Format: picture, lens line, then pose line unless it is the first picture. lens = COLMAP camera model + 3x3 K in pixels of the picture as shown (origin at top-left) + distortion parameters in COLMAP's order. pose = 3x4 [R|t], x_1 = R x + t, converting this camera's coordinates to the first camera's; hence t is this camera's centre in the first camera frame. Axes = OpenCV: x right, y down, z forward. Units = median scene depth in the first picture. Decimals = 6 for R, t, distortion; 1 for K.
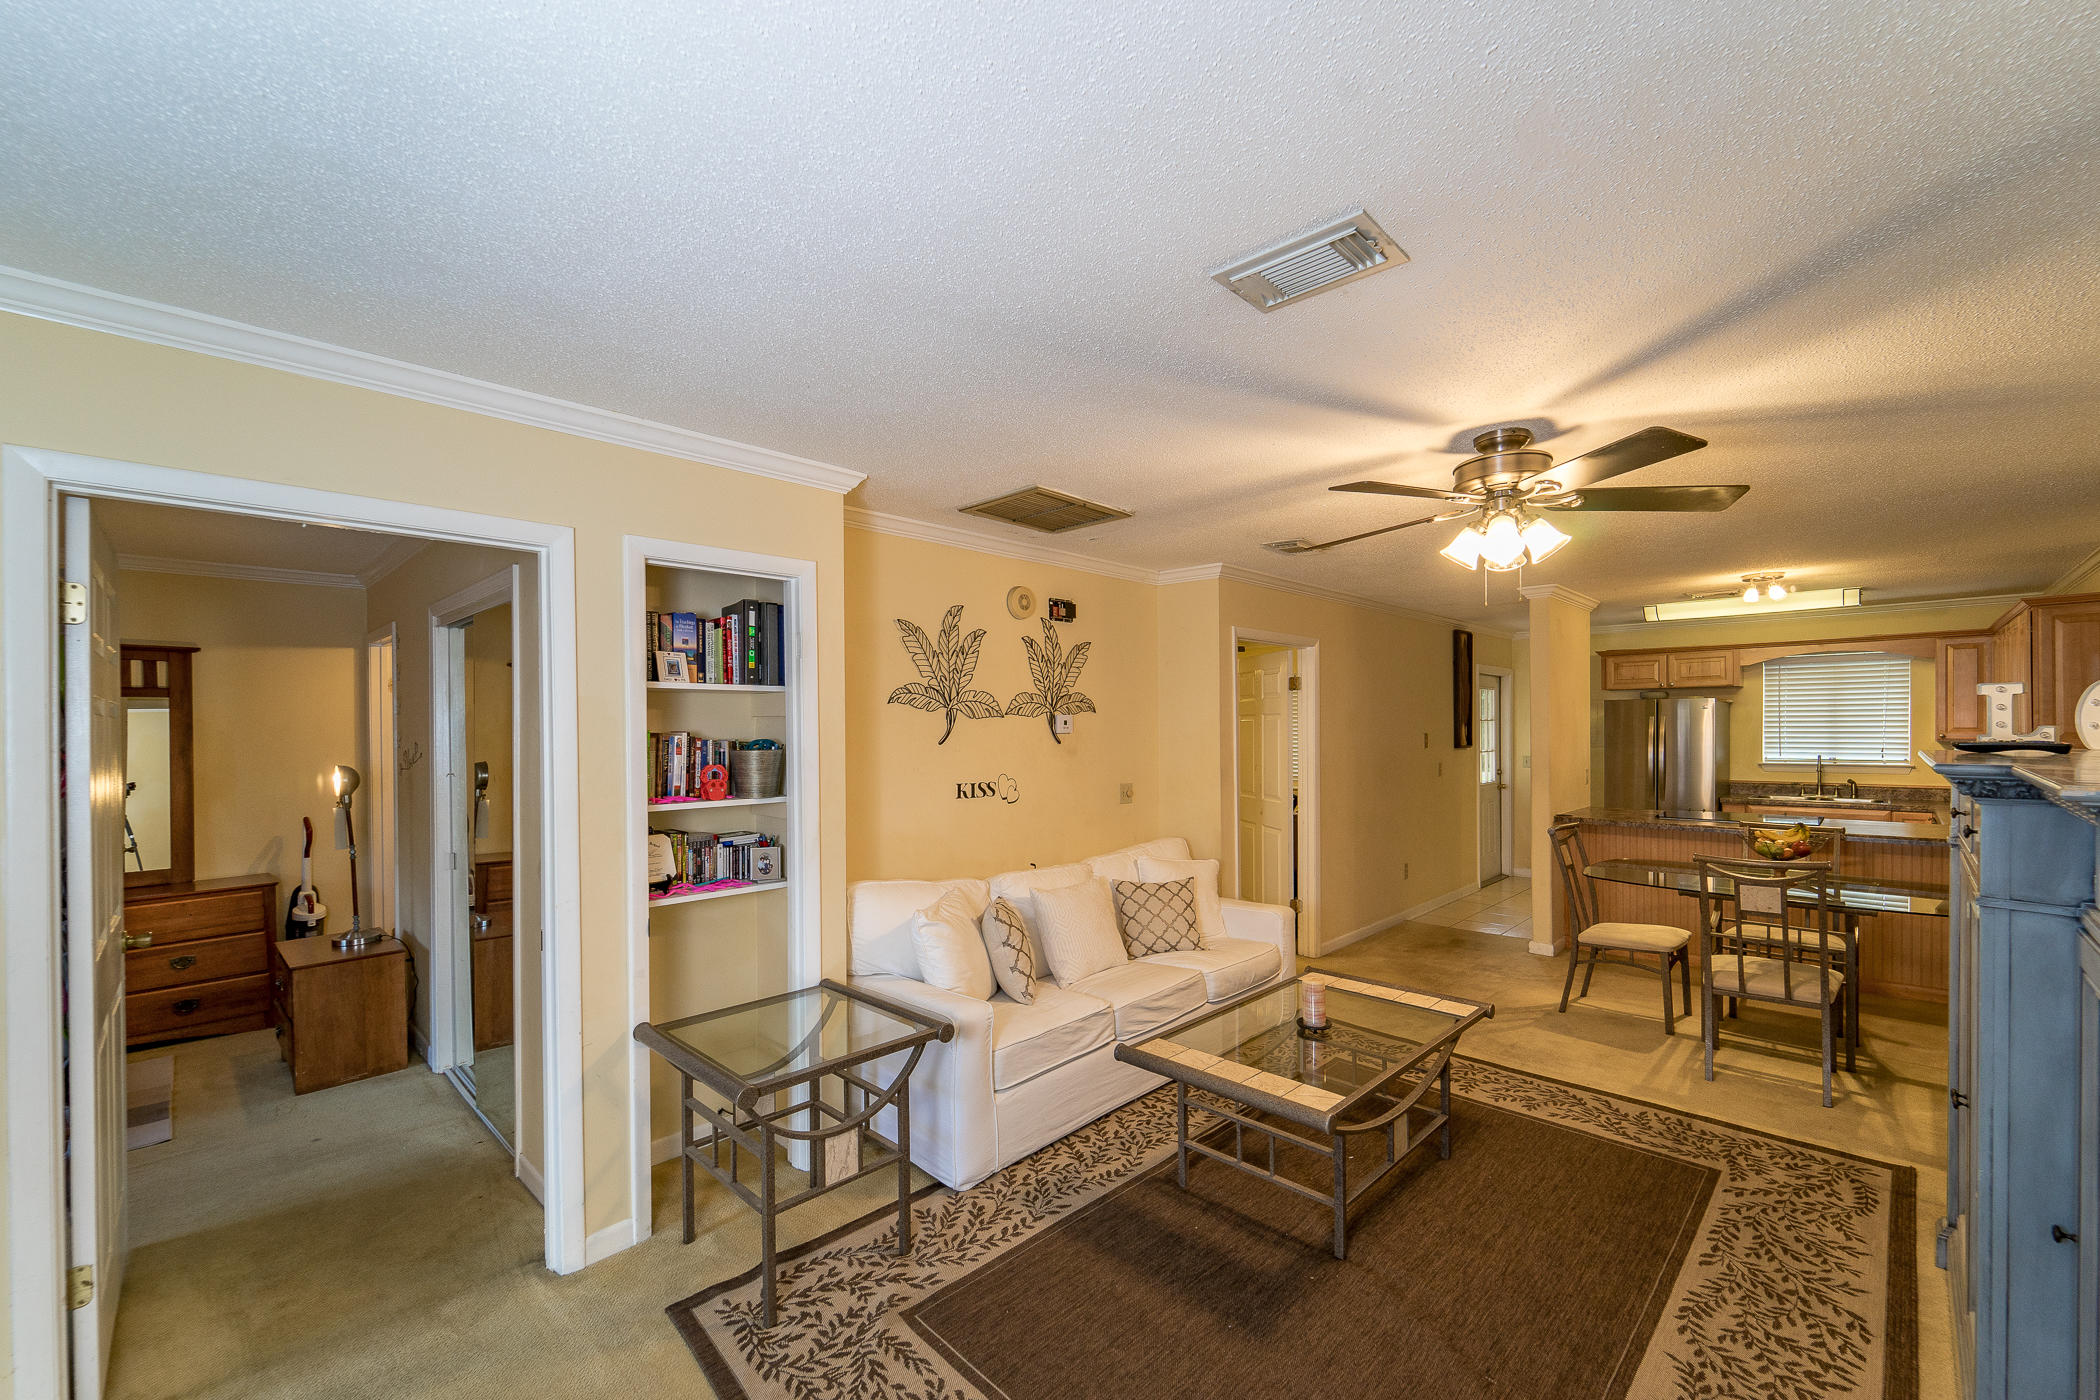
lens RADIAL K [[864.4, 0, 1036.7], [0, 864.4, 720.6], [0, 0, 1]] dist [-0.010899, -0.000546]
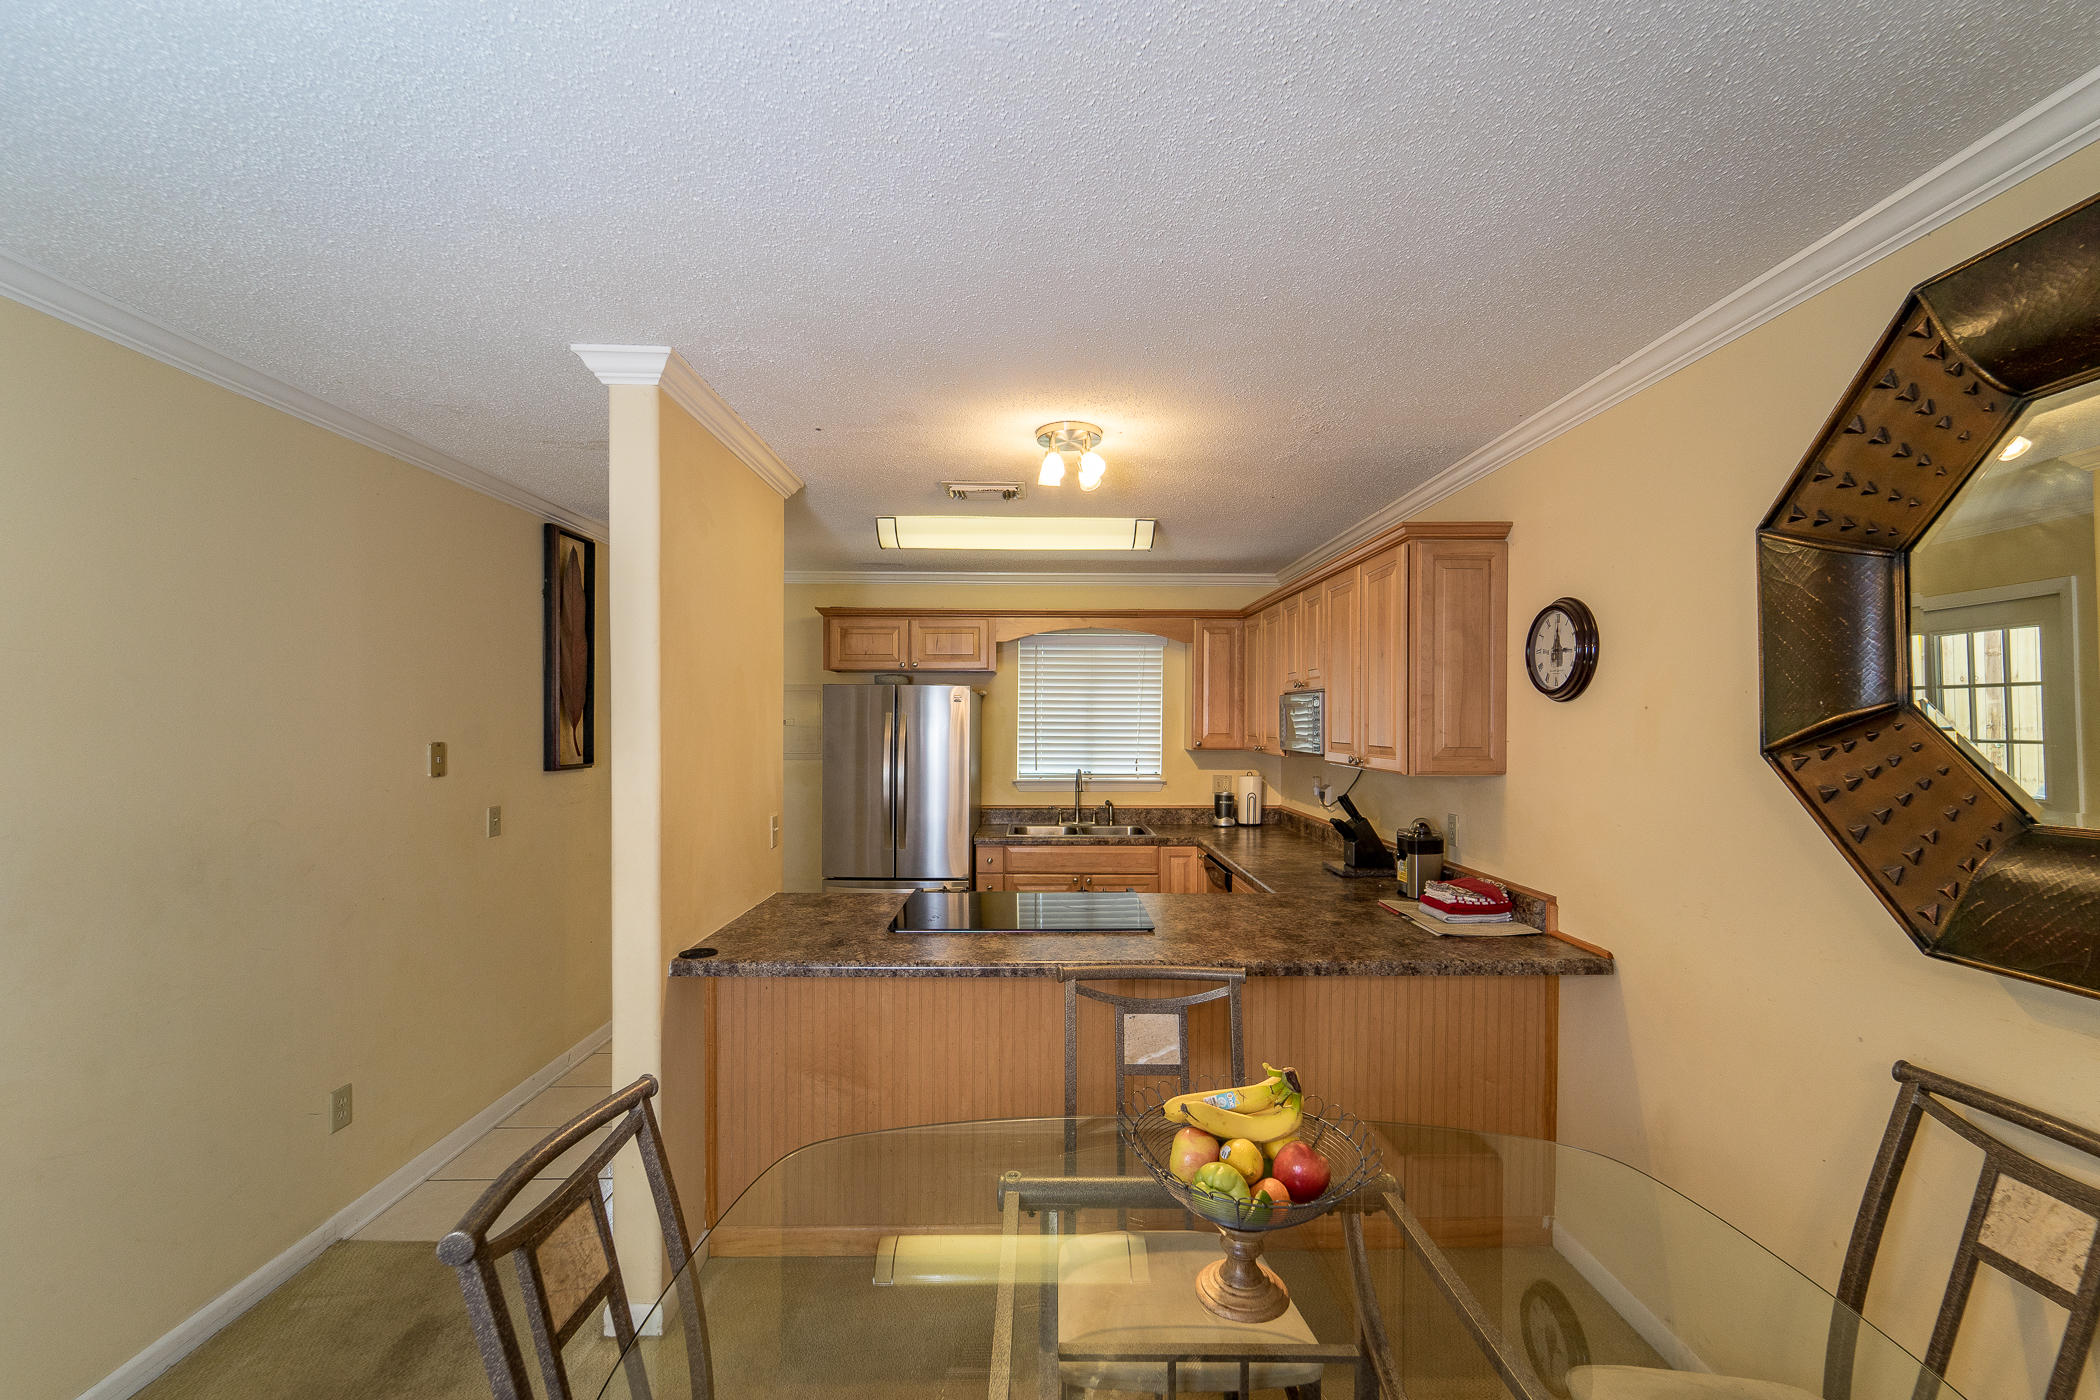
lens RADIAL K [[864.4, 0, 1046.2], [0, 864.4, 710.8], [0, 0, 1]] dist [-0.010899, -0.000546]
pose [[0.698082, 0.018549, 0.715778, 0.349438], [-0.012639, 0.999828, -0.013583, 0.001176], [-0.715906, 0.000435, 0.698196, 0.484105]]
